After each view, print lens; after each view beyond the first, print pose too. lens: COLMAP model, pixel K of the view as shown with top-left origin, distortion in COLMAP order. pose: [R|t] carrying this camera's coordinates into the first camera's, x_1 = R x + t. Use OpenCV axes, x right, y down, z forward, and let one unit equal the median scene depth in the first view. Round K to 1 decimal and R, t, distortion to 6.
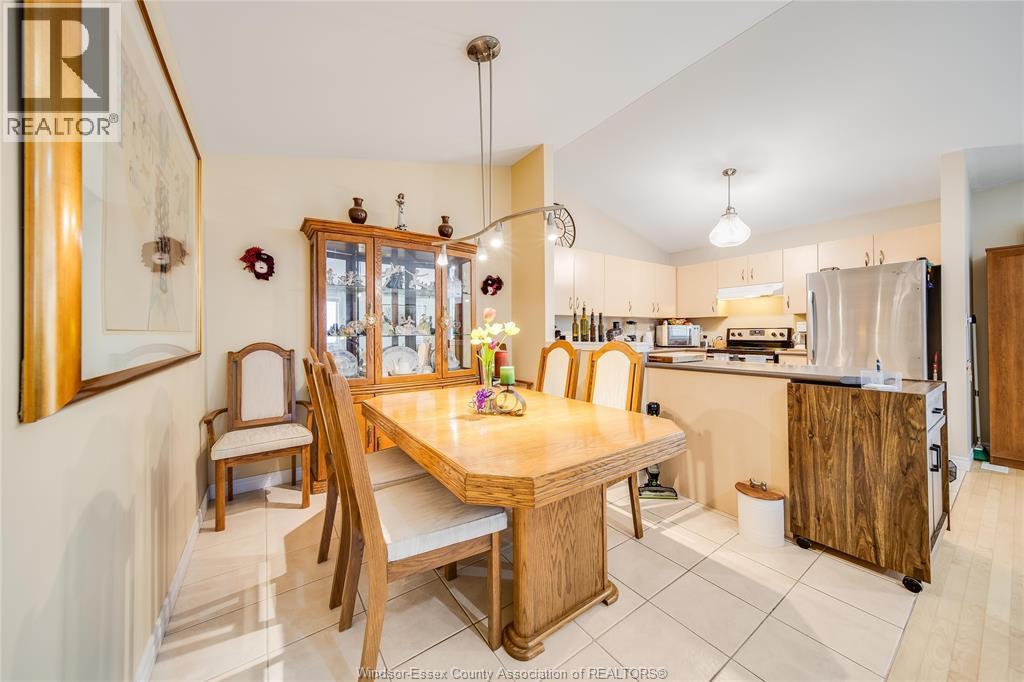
lens RADIAL K [[344.7, 0, 512.1], [0, 344.7, 337.3], [0, 0, 1]] dist [-0.017384, -0.000050]
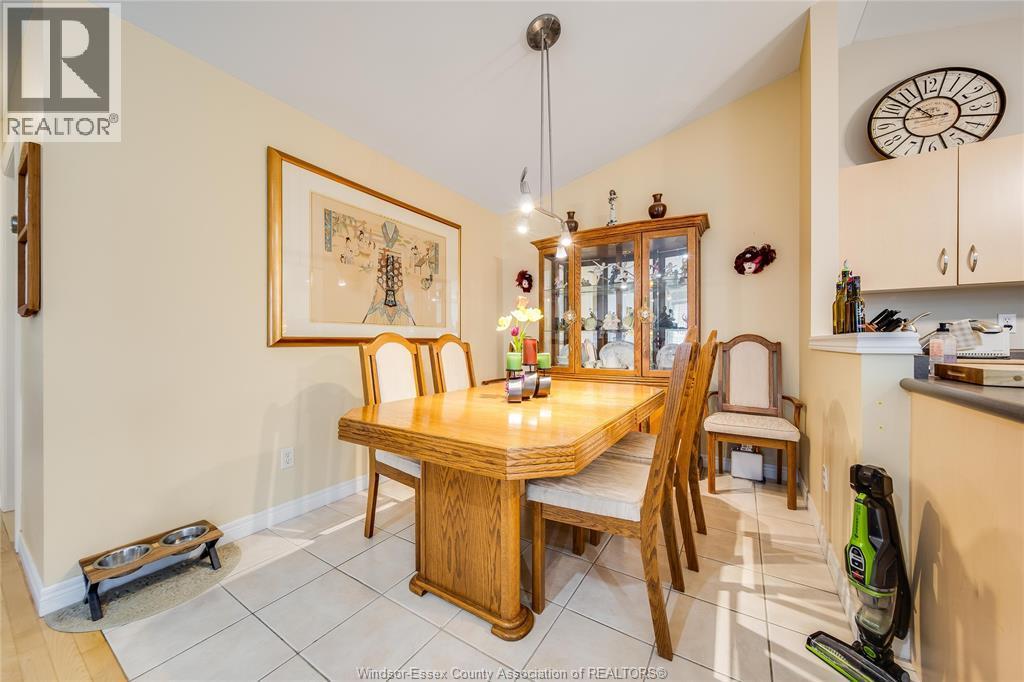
lens RADIAL K [[360.9, 0, 513.5], [0, 360.9, 338.5], [0, 0, 1]] dist [0.001824, -0.000746]
pose [[0.400142, 0.005267, -0.916438, 0.367679], [-0.007791, 0.999967, 0.002346, 0.011422], [0.916420, 0.006201, 0.400169, 0.217903]]
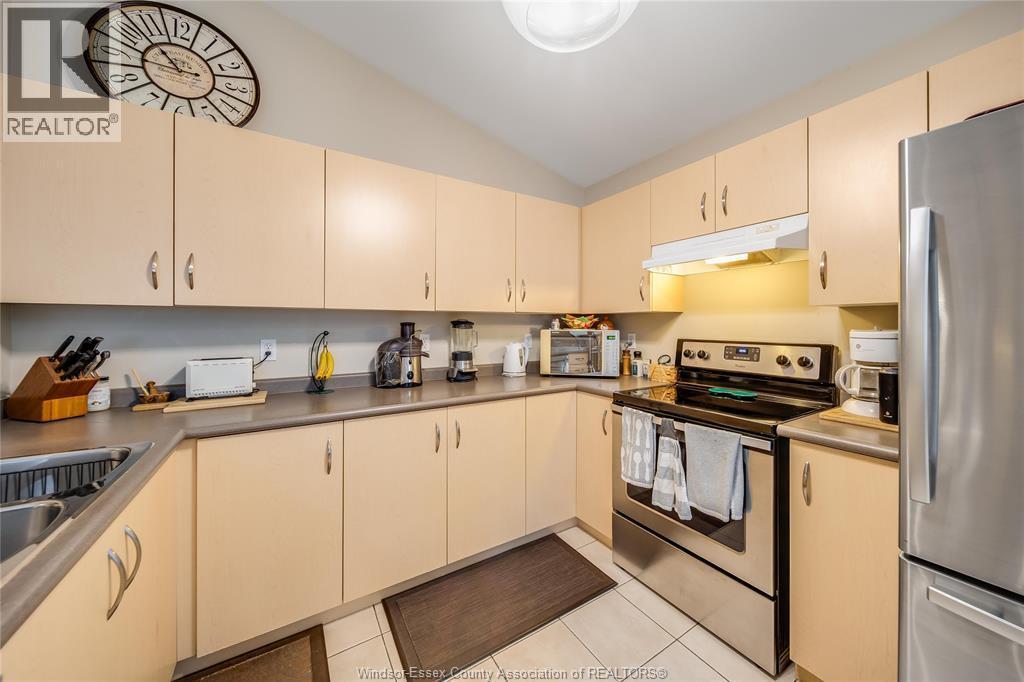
lens RADIAL K [[360.9, 0, 514.7], [0, 360.9, 324.7], [0, 0, 1]] dist [0.001824, -0.000746]
pose [[0.999356, 0.008585, -0.034828, 0.498929], [-0.008949, 0.999907, -0.010319, -0.042681], [0.034736, 0.010624, 0.999340, 0.608455]]
